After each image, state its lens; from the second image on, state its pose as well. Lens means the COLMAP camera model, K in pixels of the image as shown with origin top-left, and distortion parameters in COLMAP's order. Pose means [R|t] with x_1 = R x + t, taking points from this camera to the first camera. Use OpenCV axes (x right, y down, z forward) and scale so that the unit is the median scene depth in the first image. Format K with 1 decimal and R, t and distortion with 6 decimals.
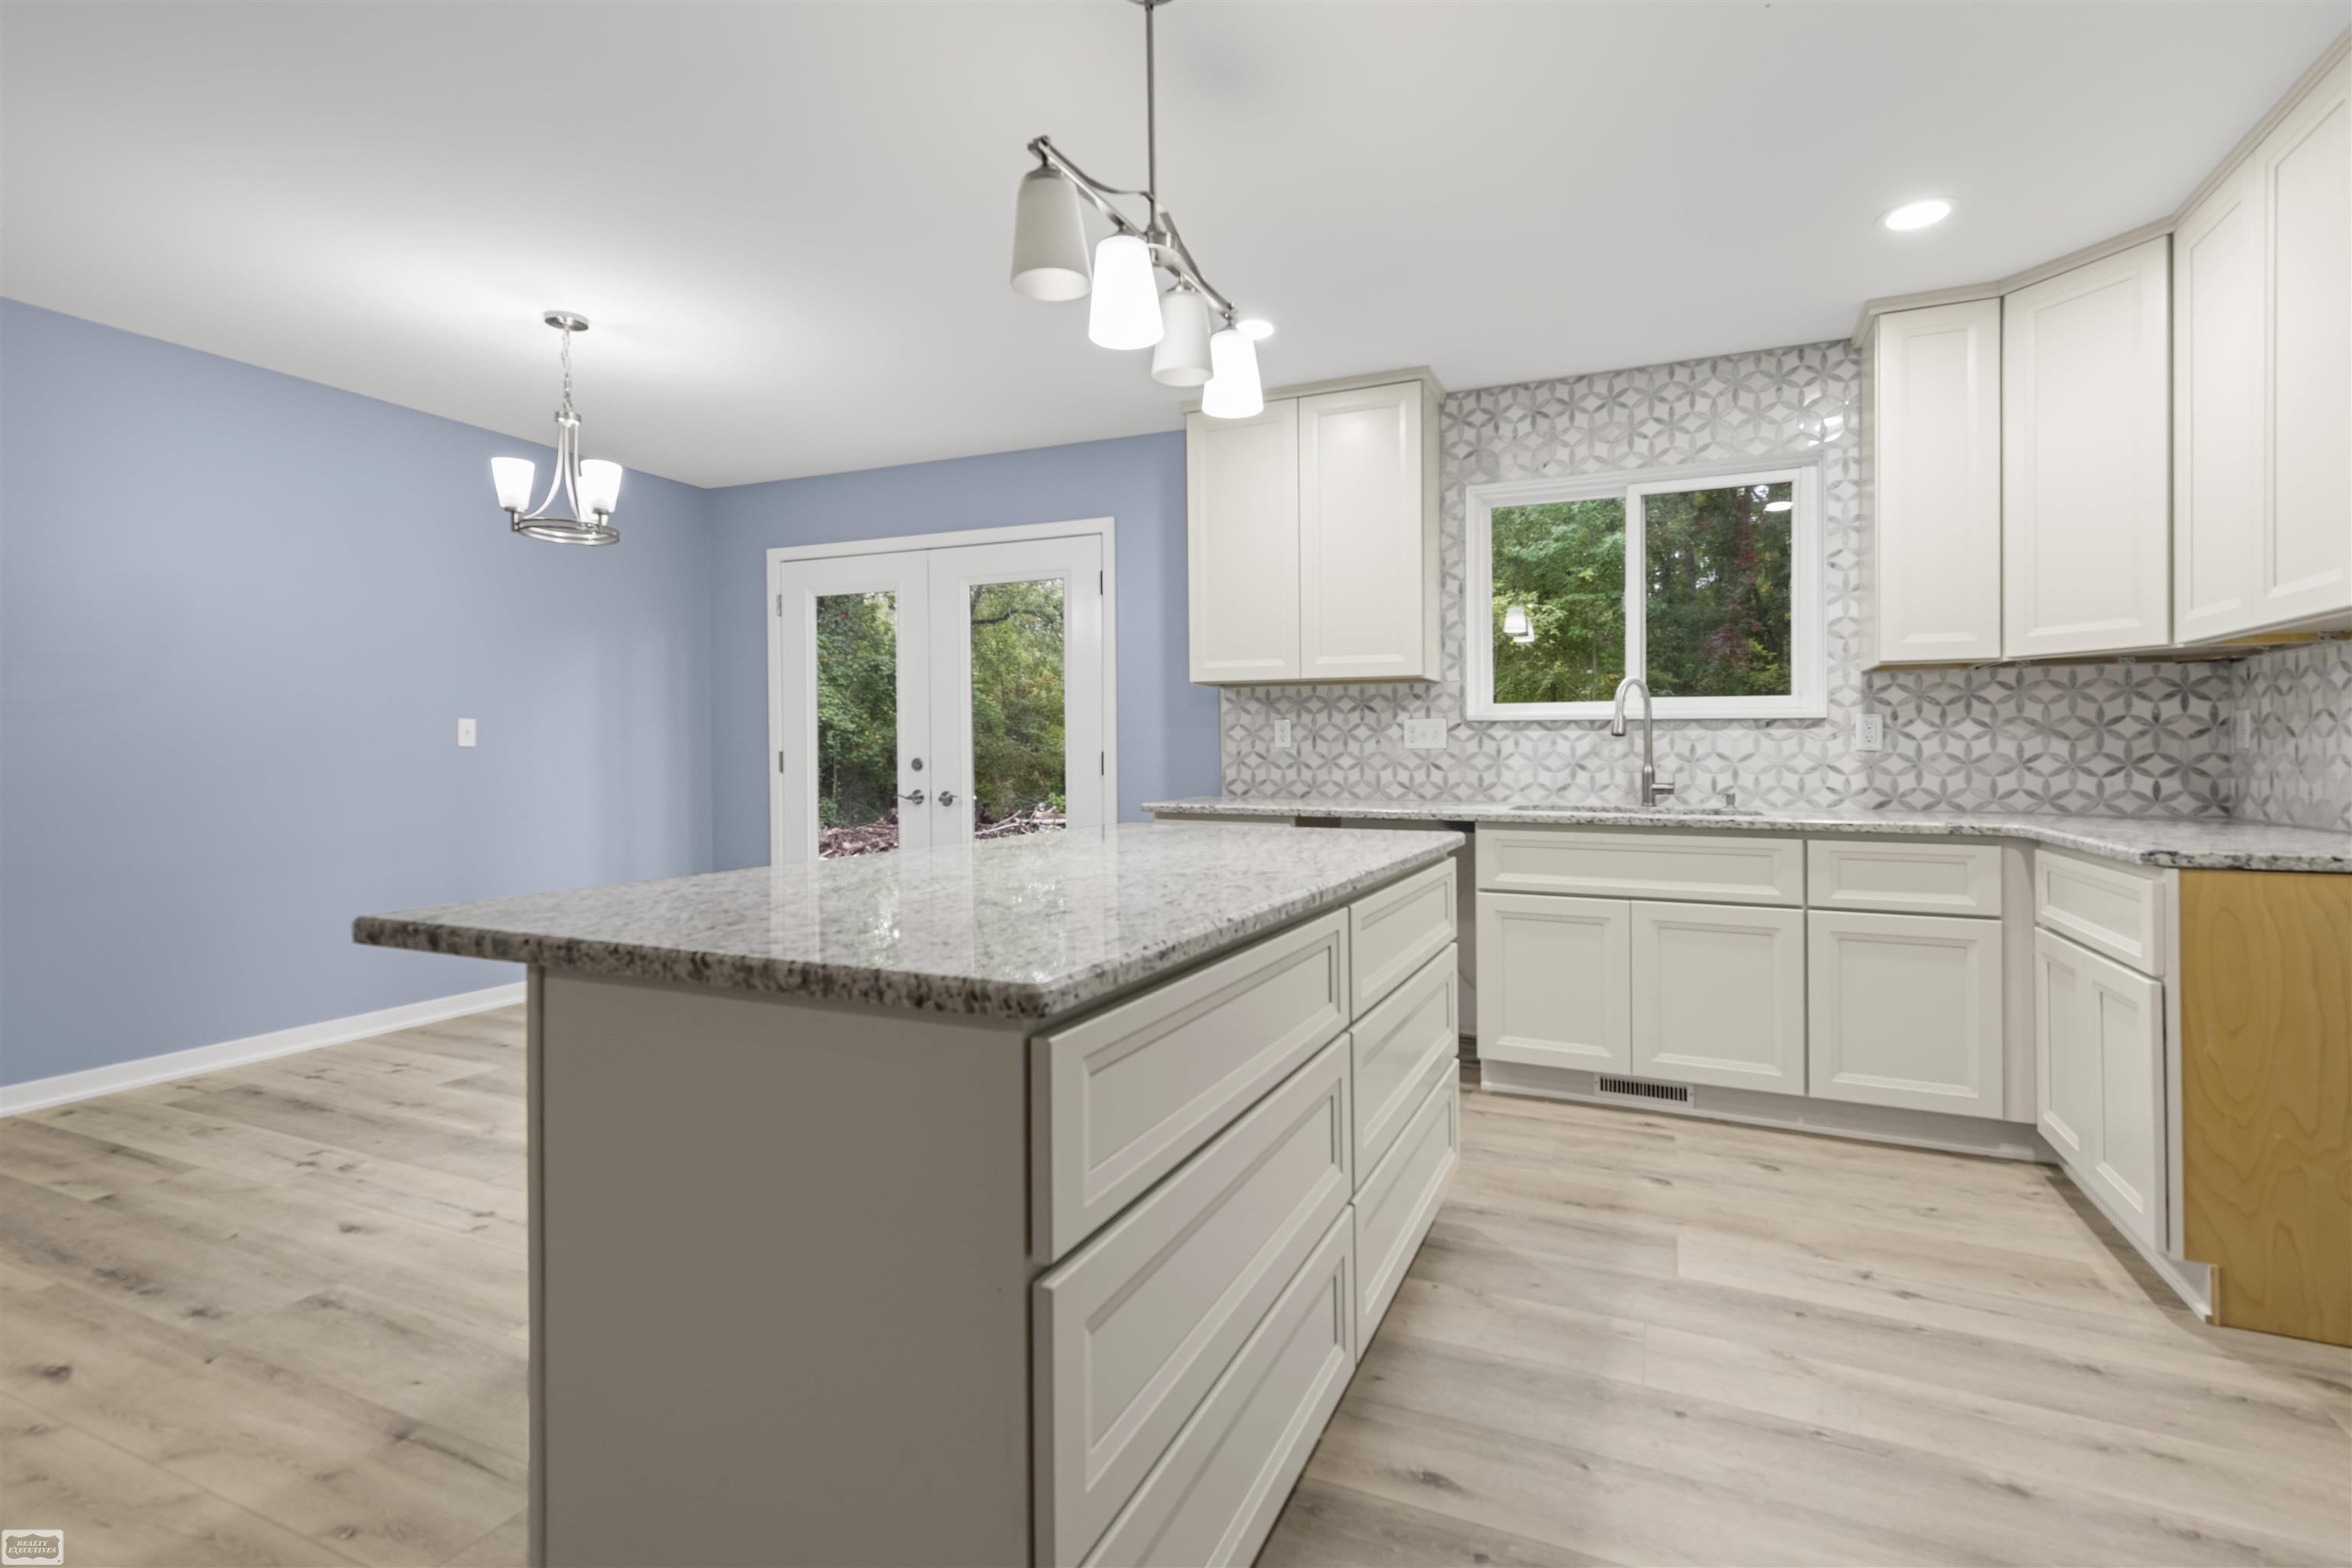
lens RADIAL K [[1082.0, 0, 1193.7], [0, 1082.0, 760.1], [0, 0, 1]] dist [0.026322, -0.008443]
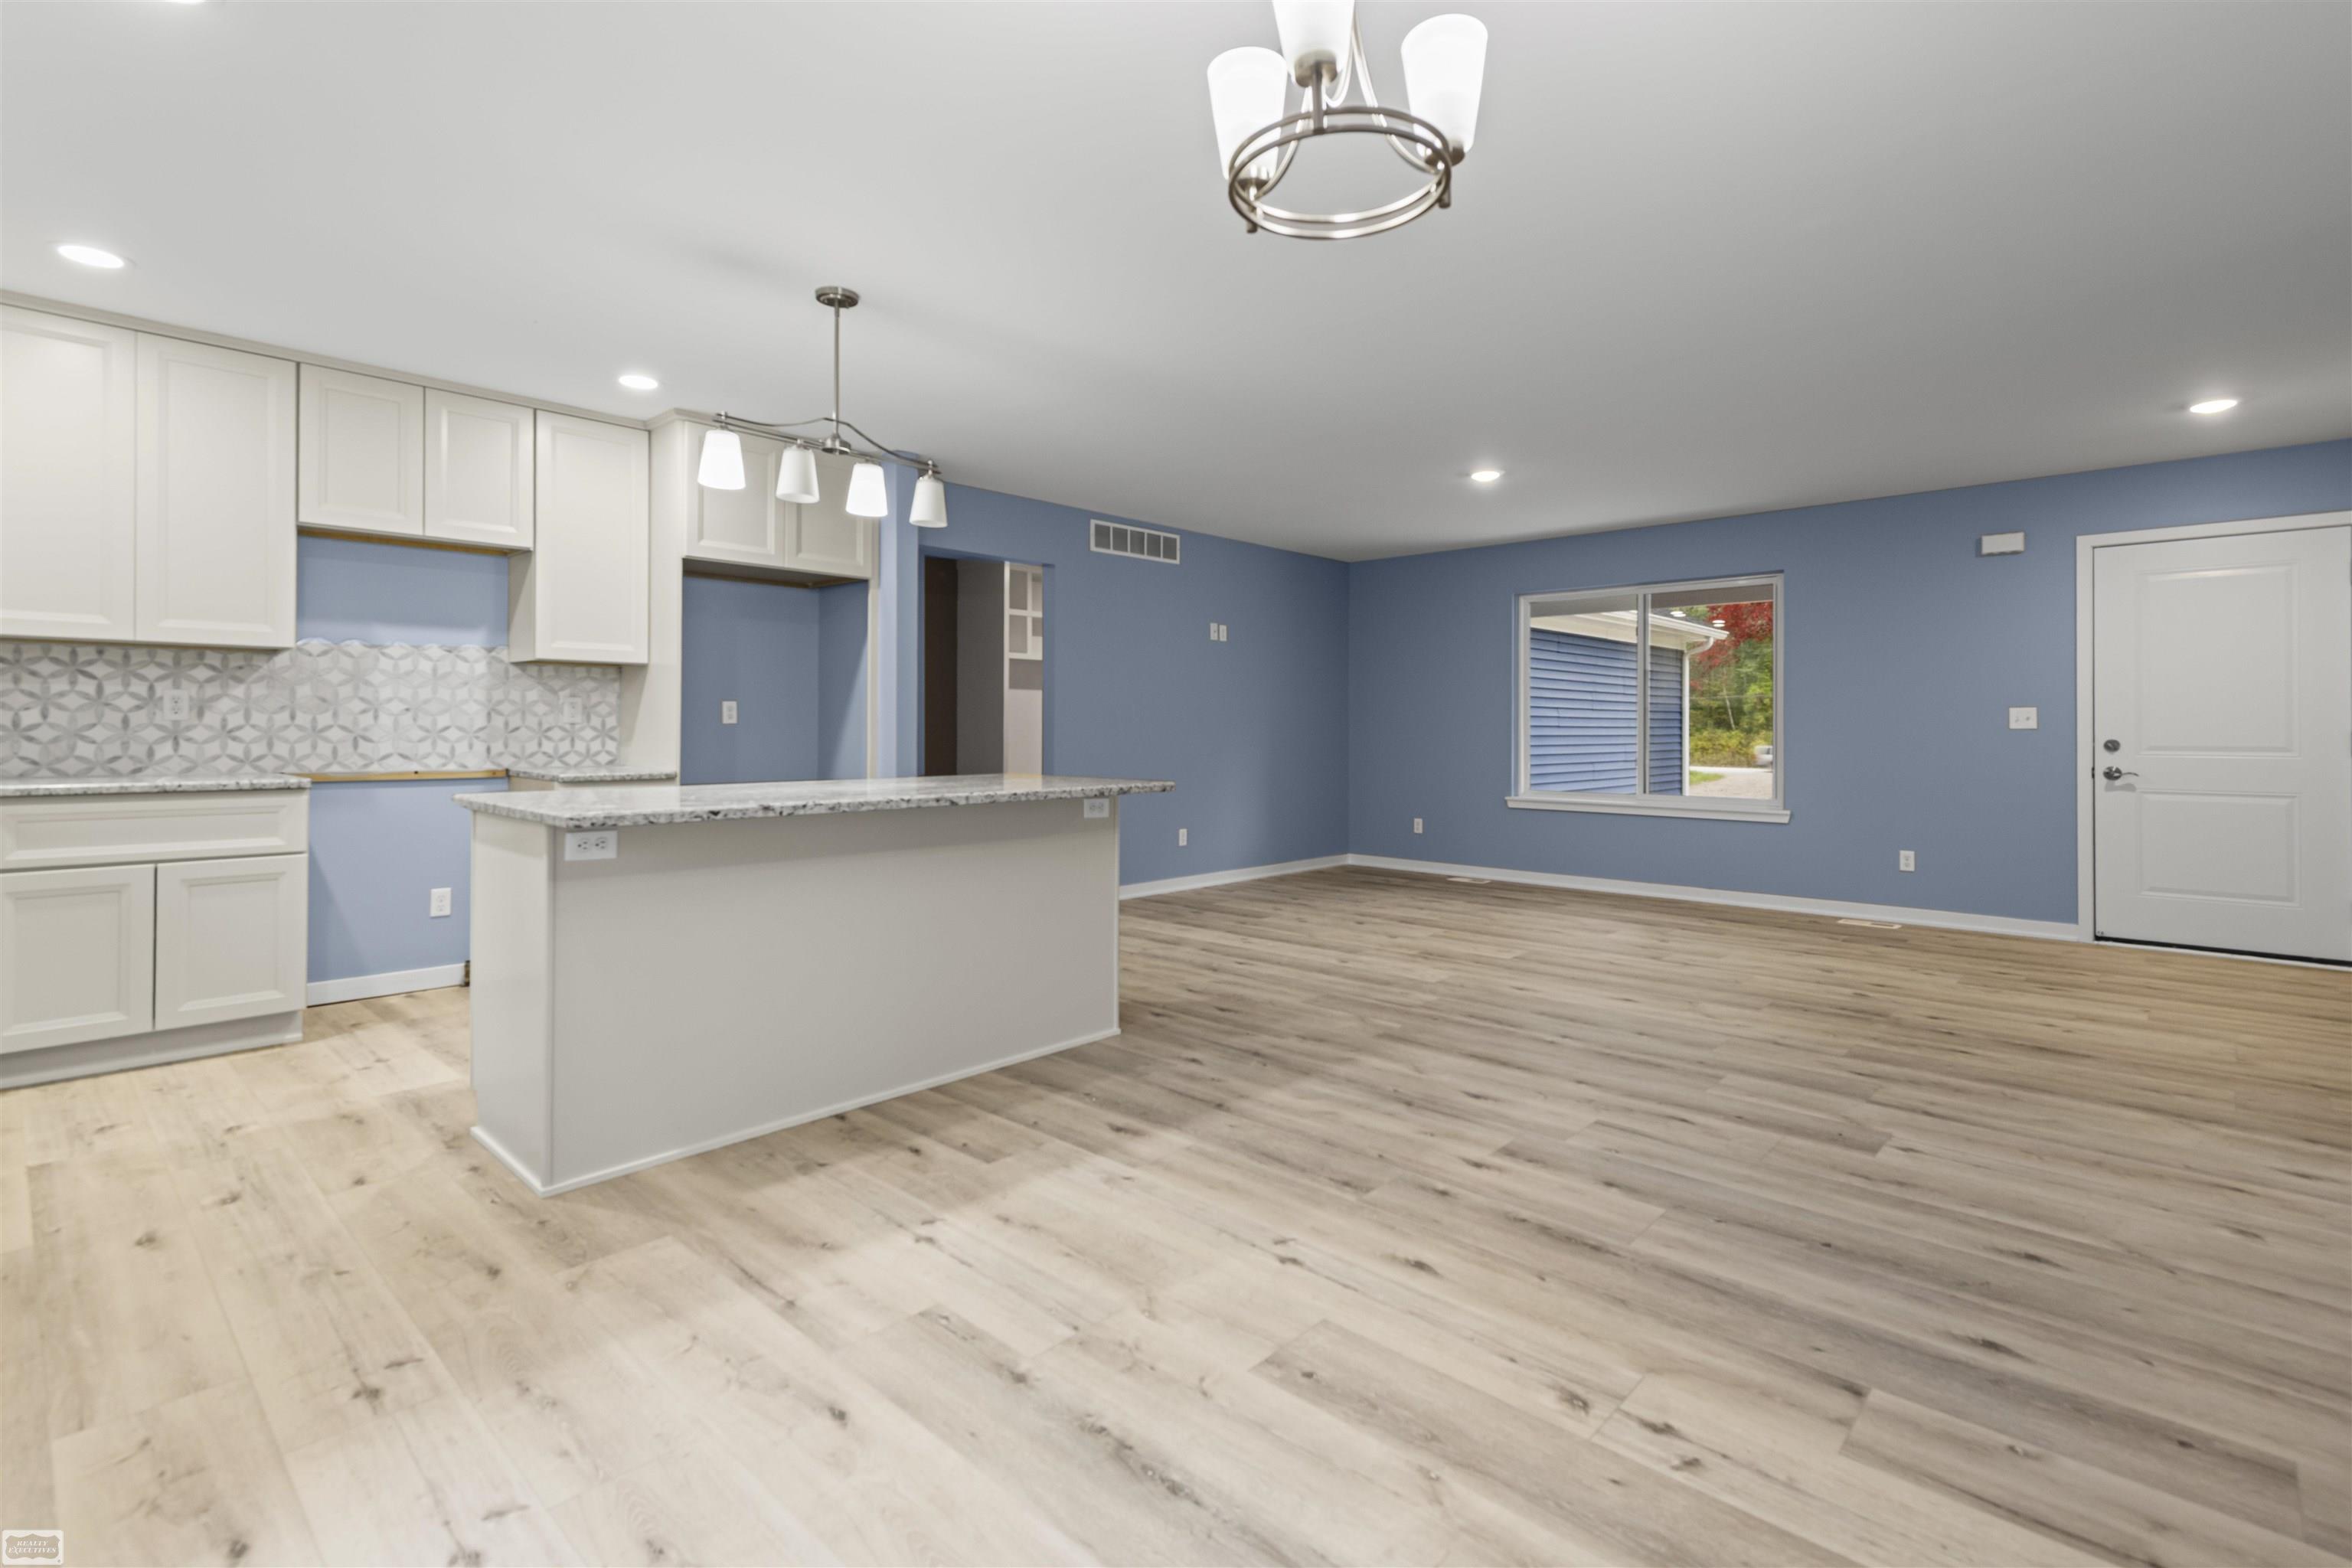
lens RADIAL K [[1087.6, 0, 1168.2], [0, 1087.6, 723.4], [0, 0, 1]] dist [0.014183, -0.000193]
pose [[-0.938278, -0.003600, 0.345863, -0.577775], [-0.003266, 0.999993, 0.001548, -0.008113], [-0.345866, 0.000323, -0.938284, 1.246229]]
